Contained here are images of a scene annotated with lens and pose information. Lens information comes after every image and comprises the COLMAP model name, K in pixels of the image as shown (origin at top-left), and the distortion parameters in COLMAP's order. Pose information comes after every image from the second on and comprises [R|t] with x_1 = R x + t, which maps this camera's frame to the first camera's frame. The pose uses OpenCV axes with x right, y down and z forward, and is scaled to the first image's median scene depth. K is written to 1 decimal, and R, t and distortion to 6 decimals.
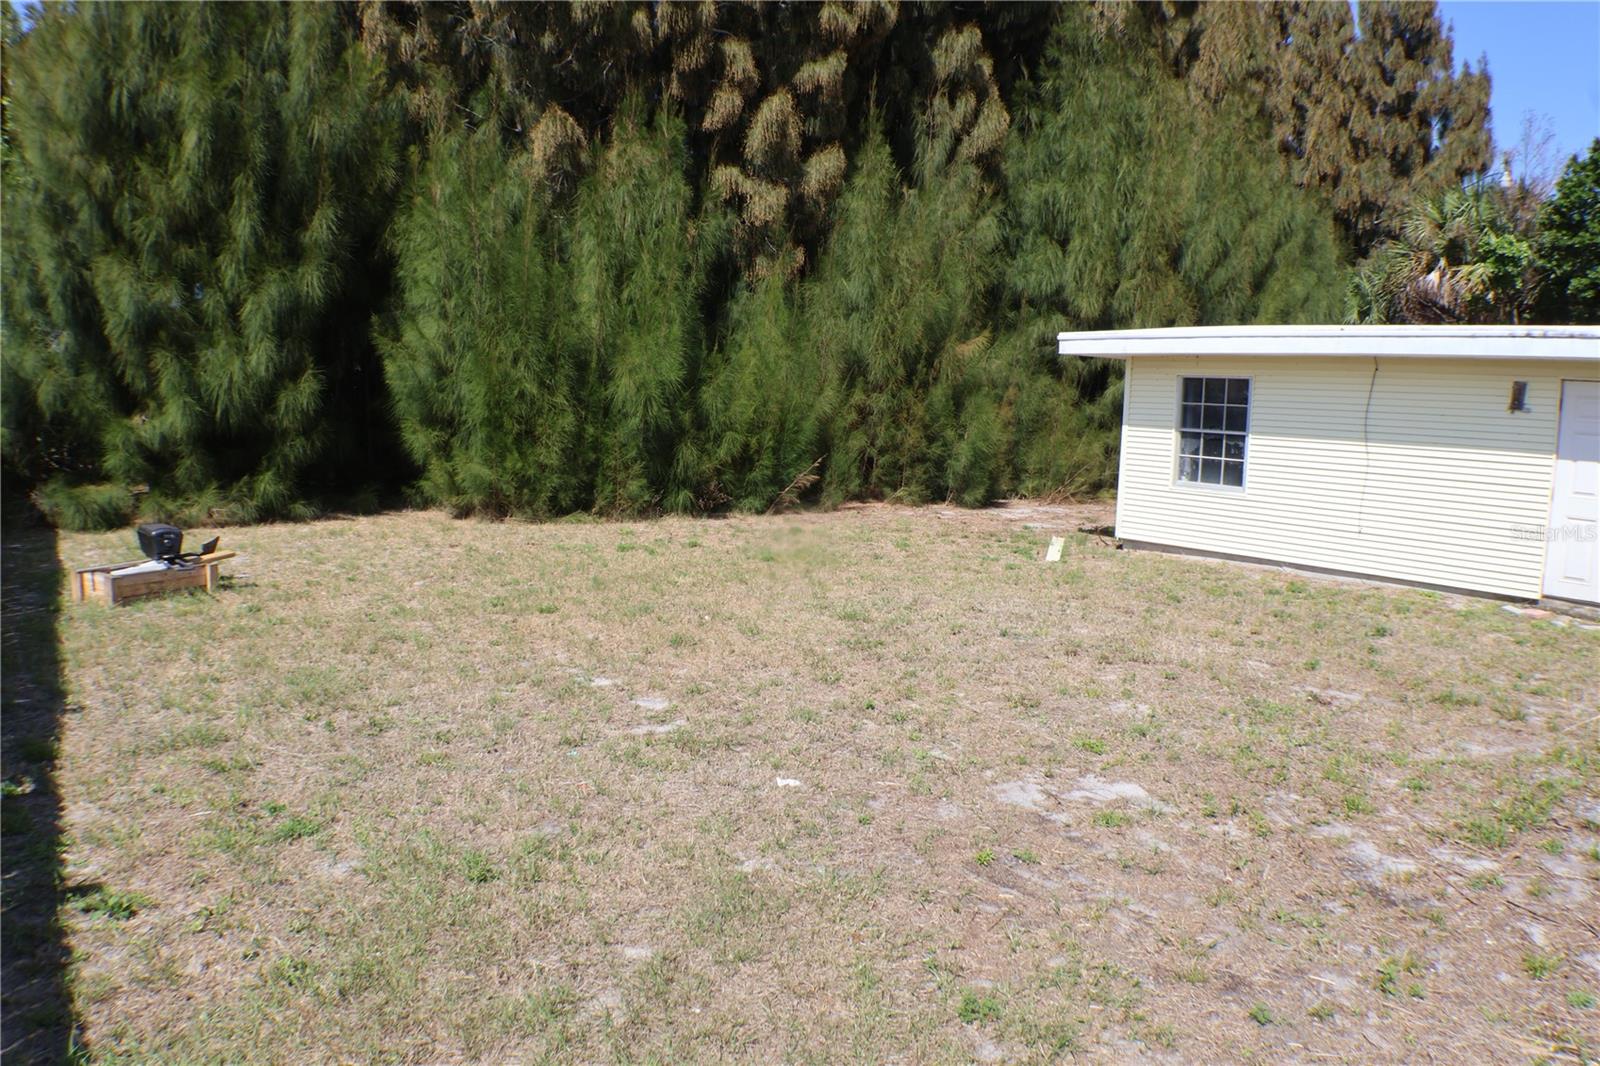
lens RADIAL K [[1017.0, 0, 804.2], [0, 1017.0, 529.1], [0, 0, 1]] dist [-0.157558, 0.029991]
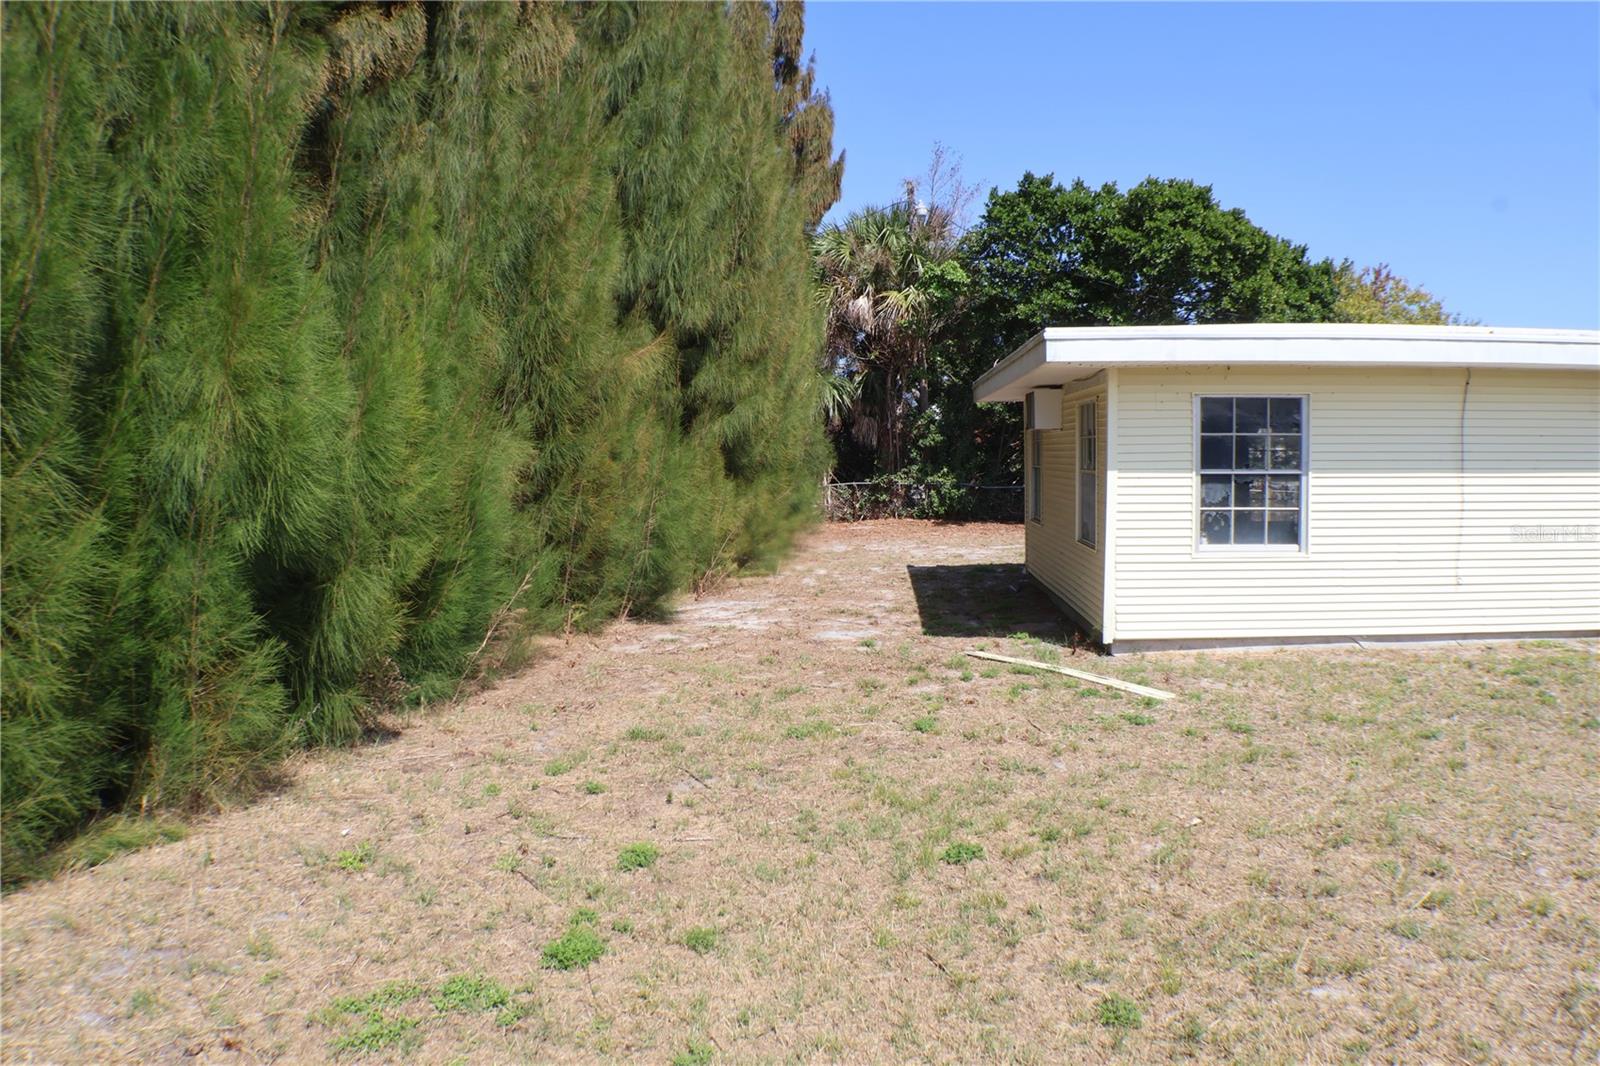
lens RADIAL K [[1017.0, 0, 804.2], [0, 1017.0, 529.1], [0, 0, 1]] dist [-0.157558, 0.029991]
pose [[0.694512, -0.091110, 0.713689, -0.320626], [0.125221, 0.992117, 0.004798, -0.099870], [-0.708501, 0.086037, 0.700446, 0.721217]]
